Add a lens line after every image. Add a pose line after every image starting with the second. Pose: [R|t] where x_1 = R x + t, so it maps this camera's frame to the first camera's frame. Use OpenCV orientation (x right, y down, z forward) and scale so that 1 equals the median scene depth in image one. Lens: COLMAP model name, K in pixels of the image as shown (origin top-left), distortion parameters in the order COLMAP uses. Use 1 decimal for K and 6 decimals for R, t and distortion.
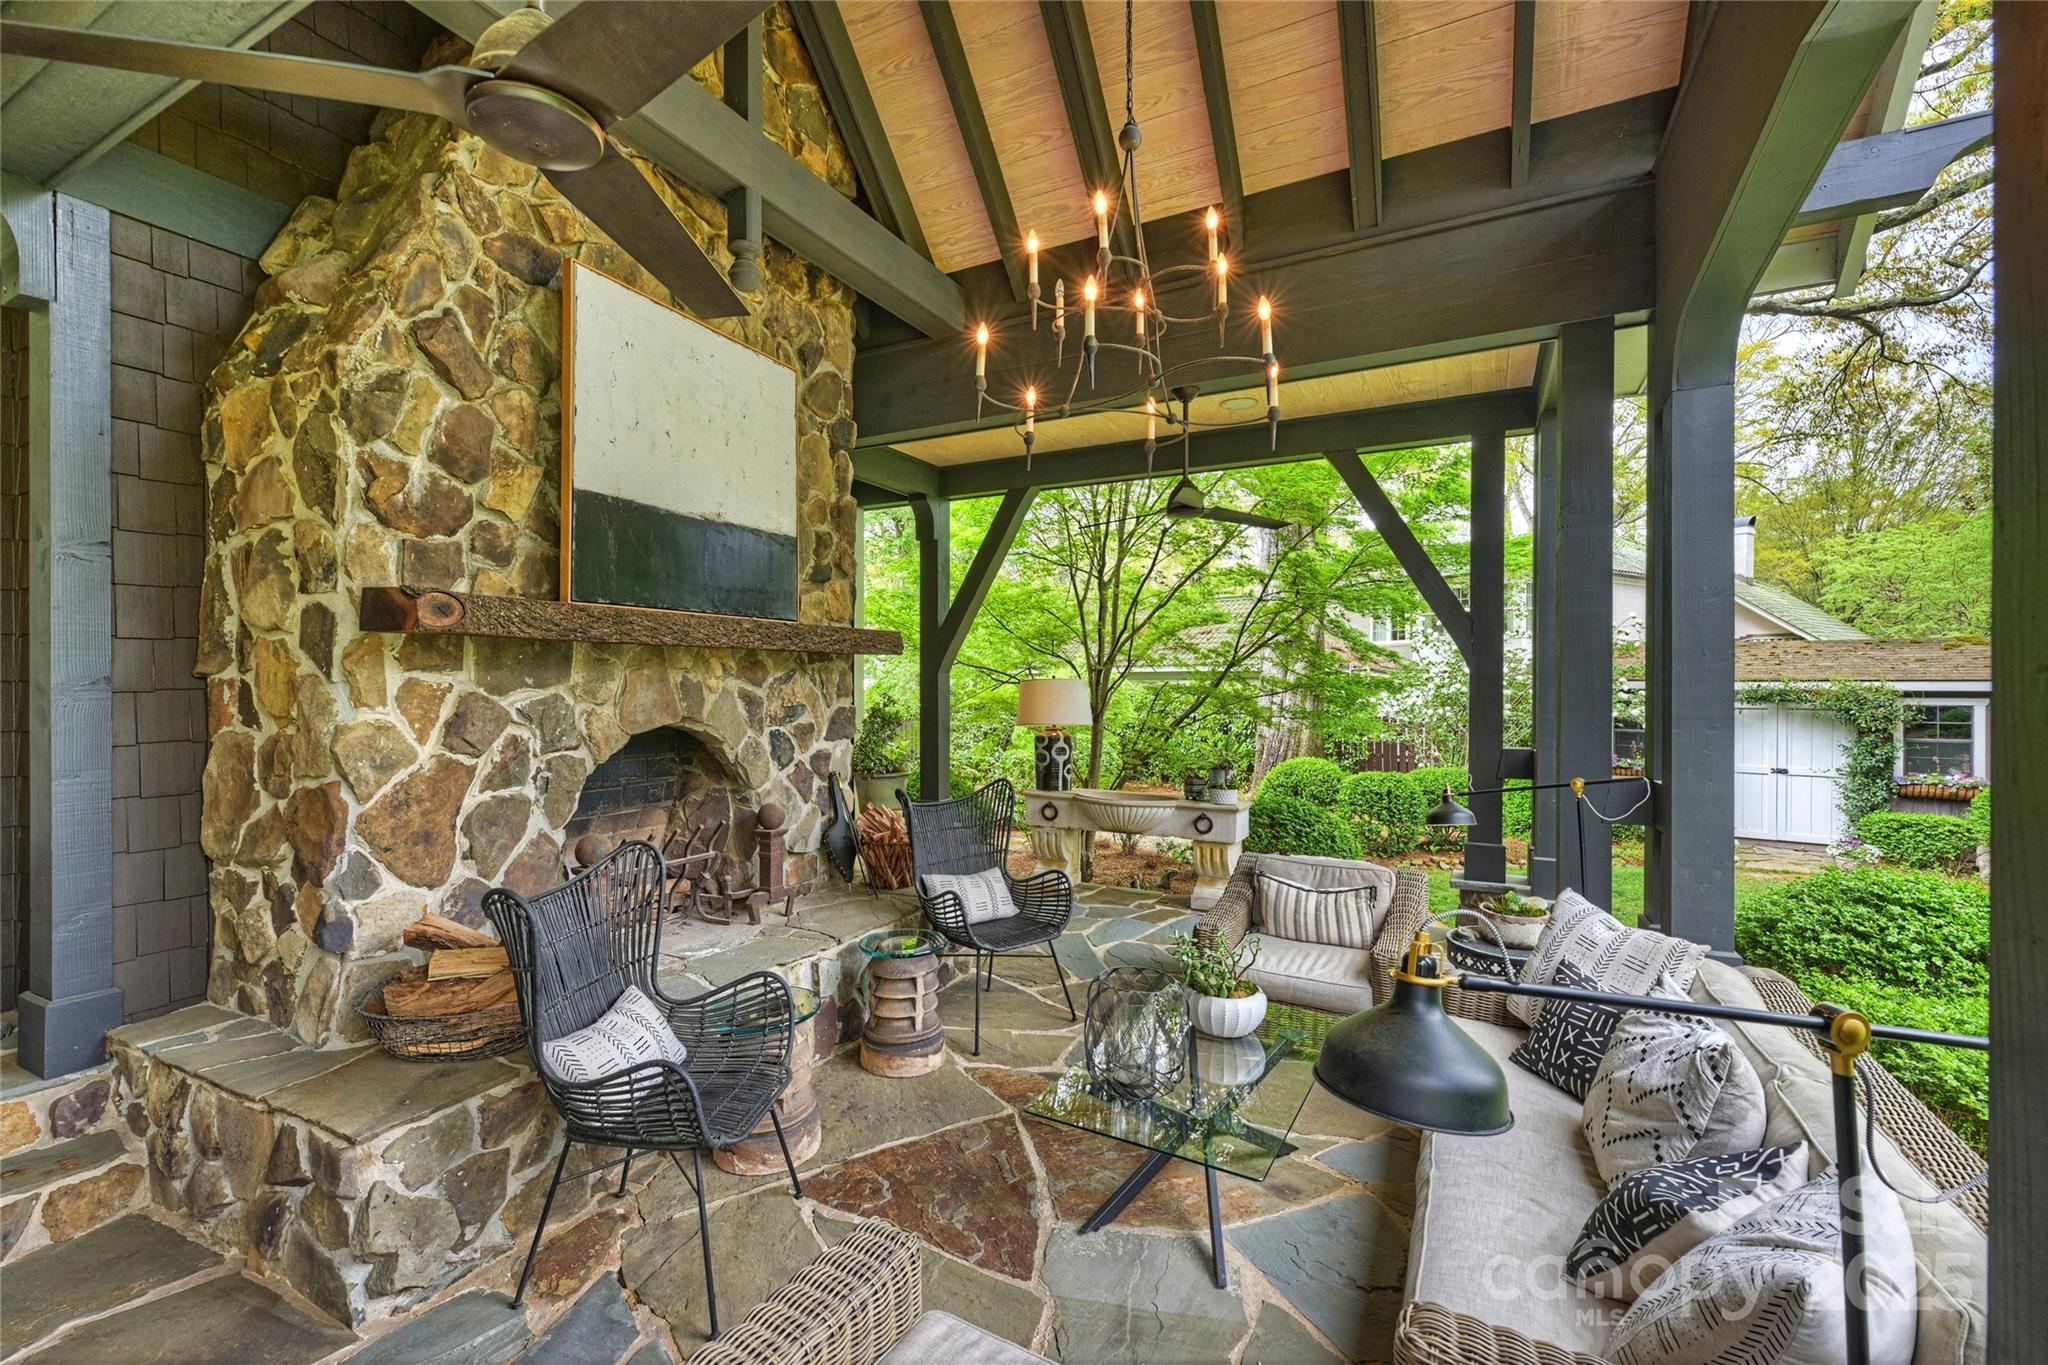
lens RADIAL K [[860.2, 0, 1026.8], [0, 860.2, 695.1], [0, 0, 1]] dist [-0.005192, 0.000100]
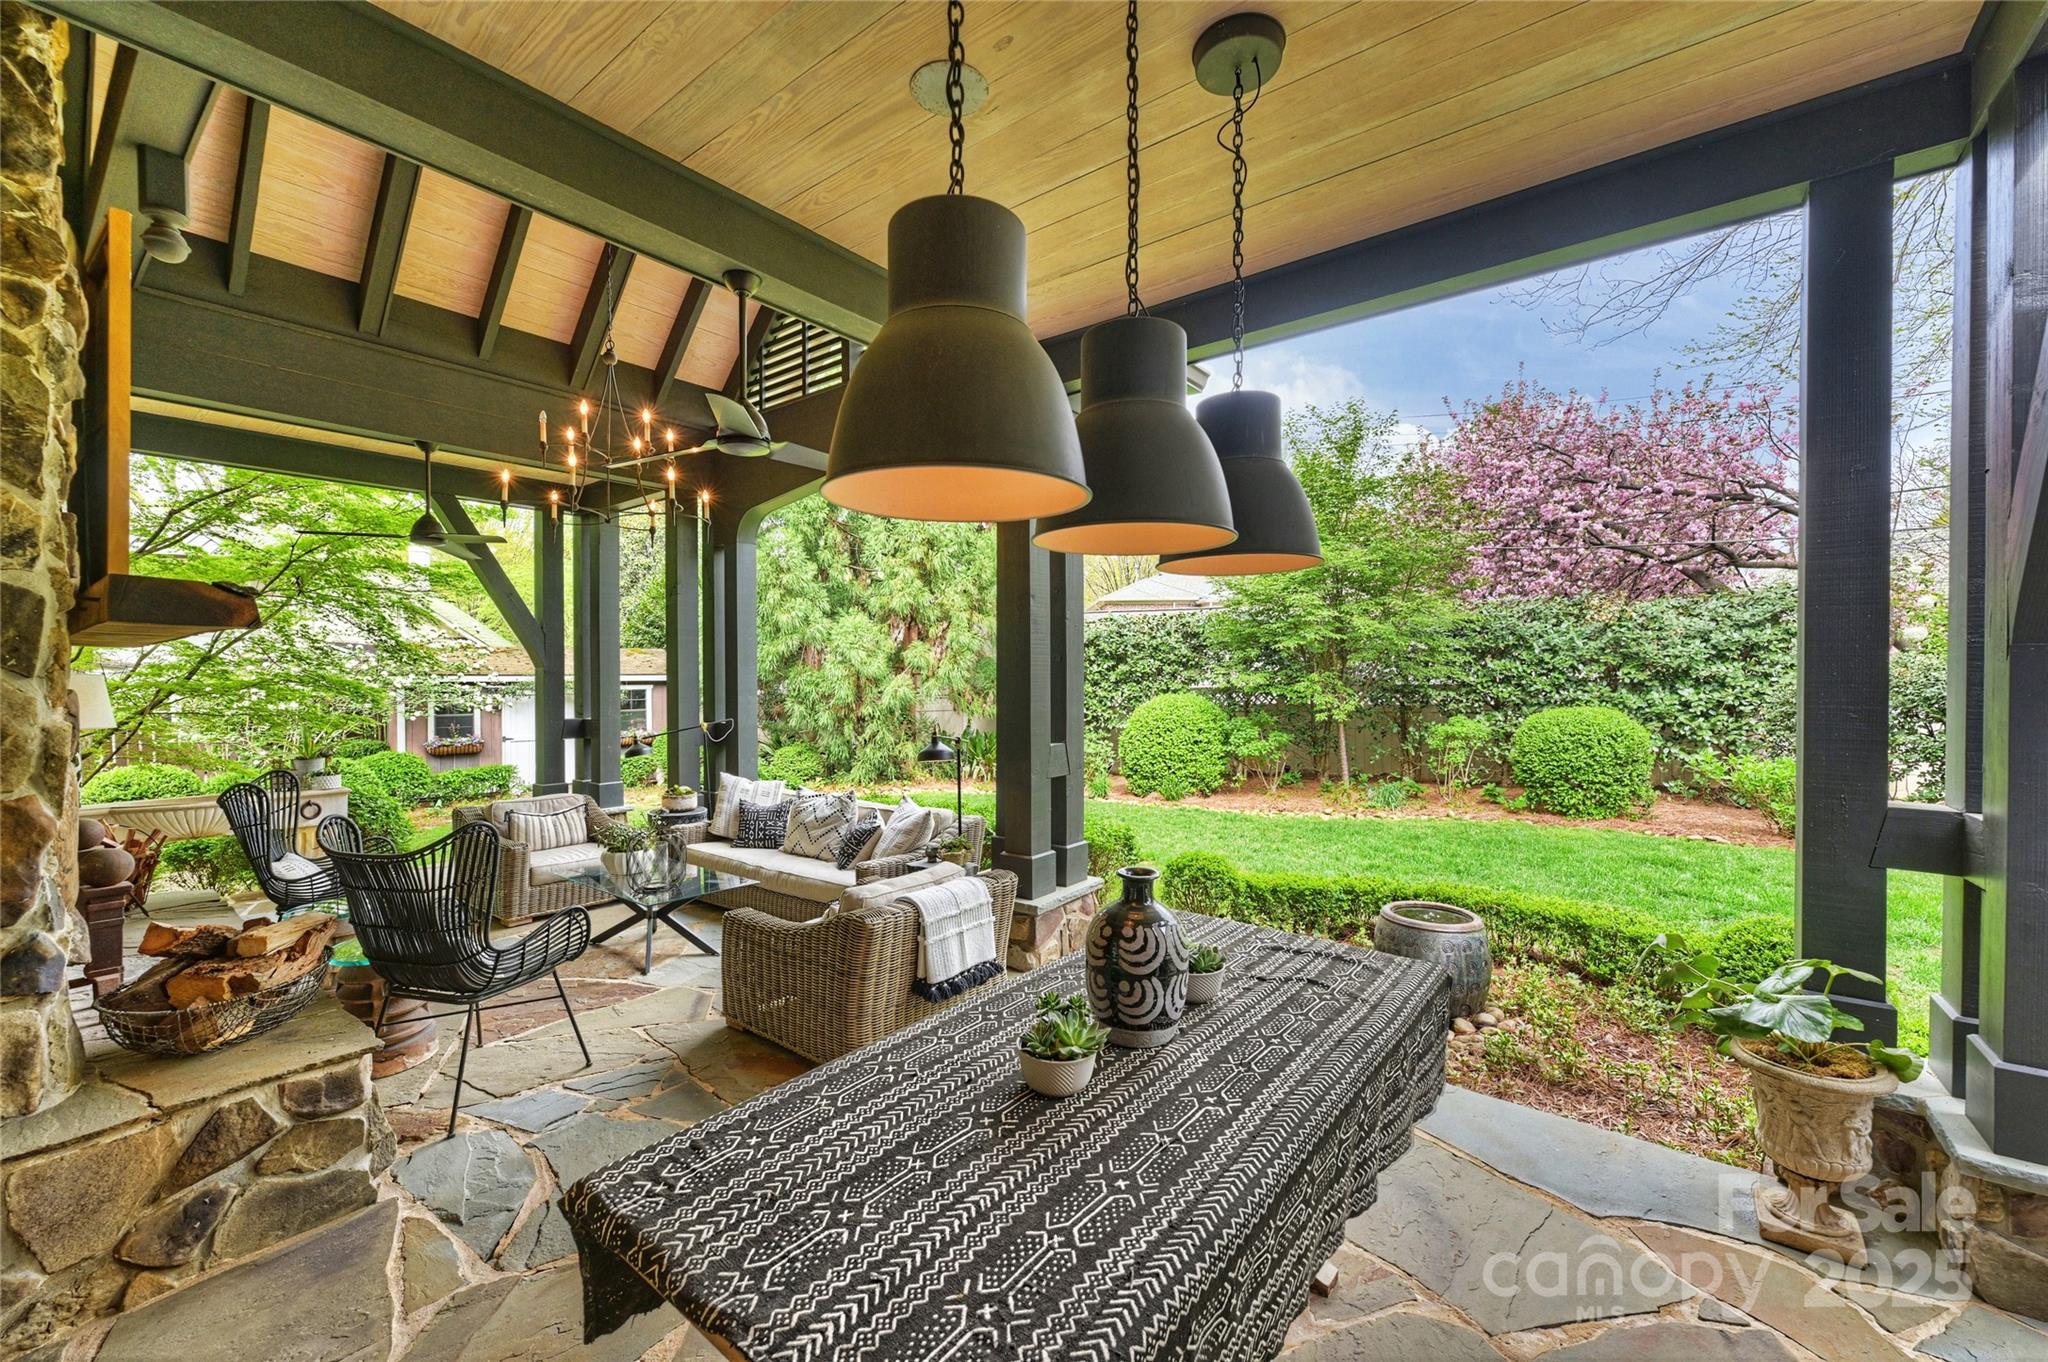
lens RADIAL K [[800.1, 0, 1018.4], [0, 800.1, 677.7], [0, 0, 1]] dist [-0.001247, -0.000017]
pose [[0.172083, 0.006307, 0.985062, -1.156637], [-0.002045, 0.999980, -0.006046, -0.009921], [-0.985080, -0.000974, 0.172092, -0.075840]]
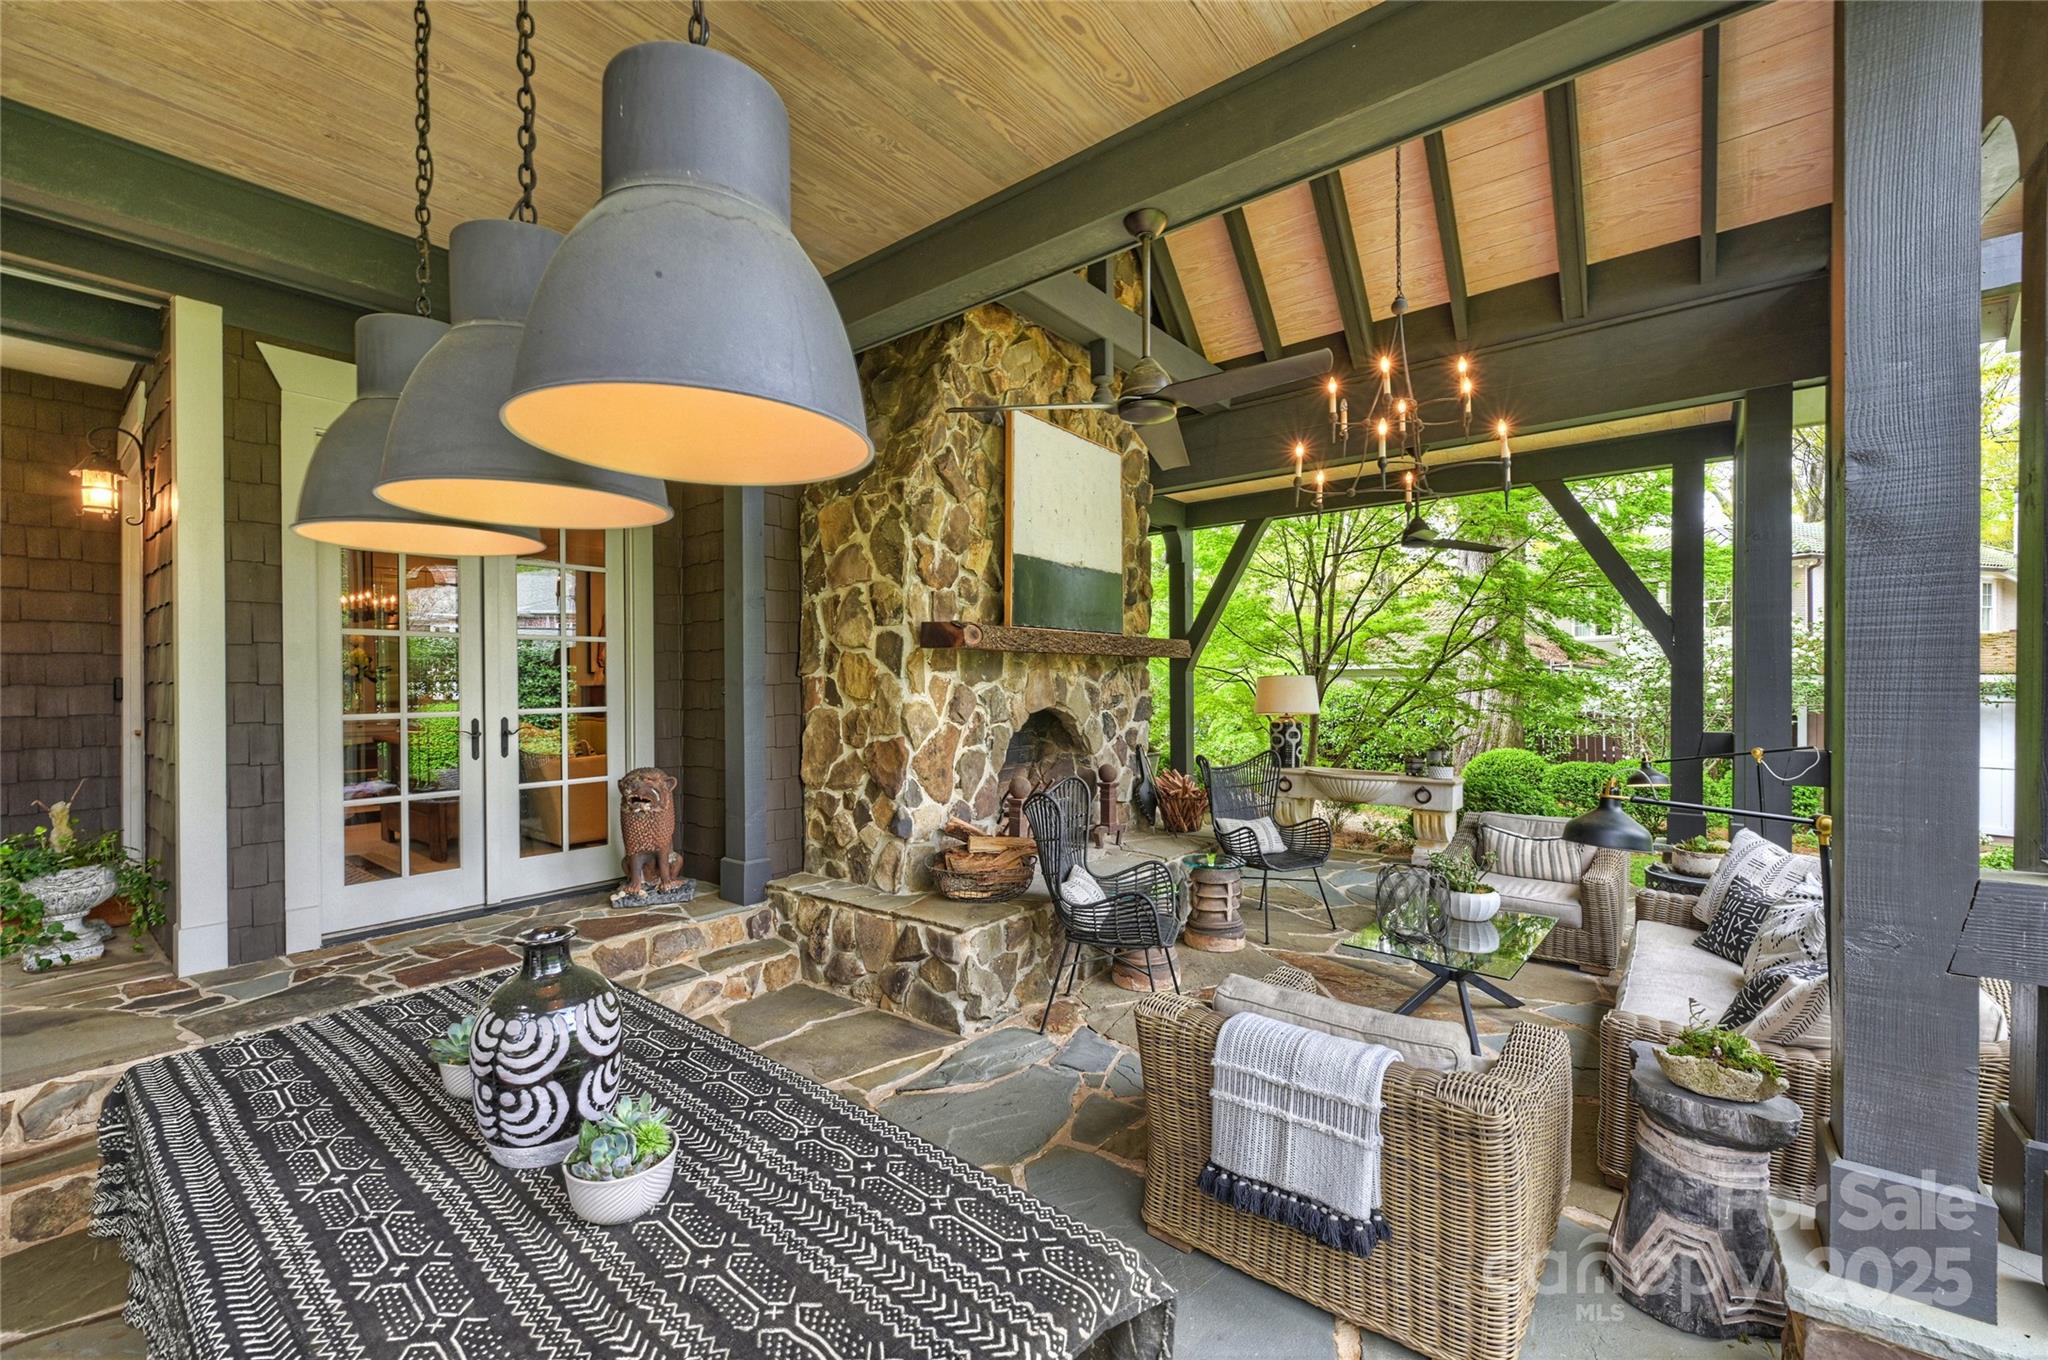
lens RADIAL K [[860.2, 0, 1009.8], [0, 860.2, 692.9], [0, 0, 1]] dist [-0.005192, 0.000100]
pose [[0.980473, -0.002345, -0.196638, -0.201530], [0.001922, 0.999995, -0.002343, 0.014182], [0.196642, 0.001920, 0.980473, -0.471023]]
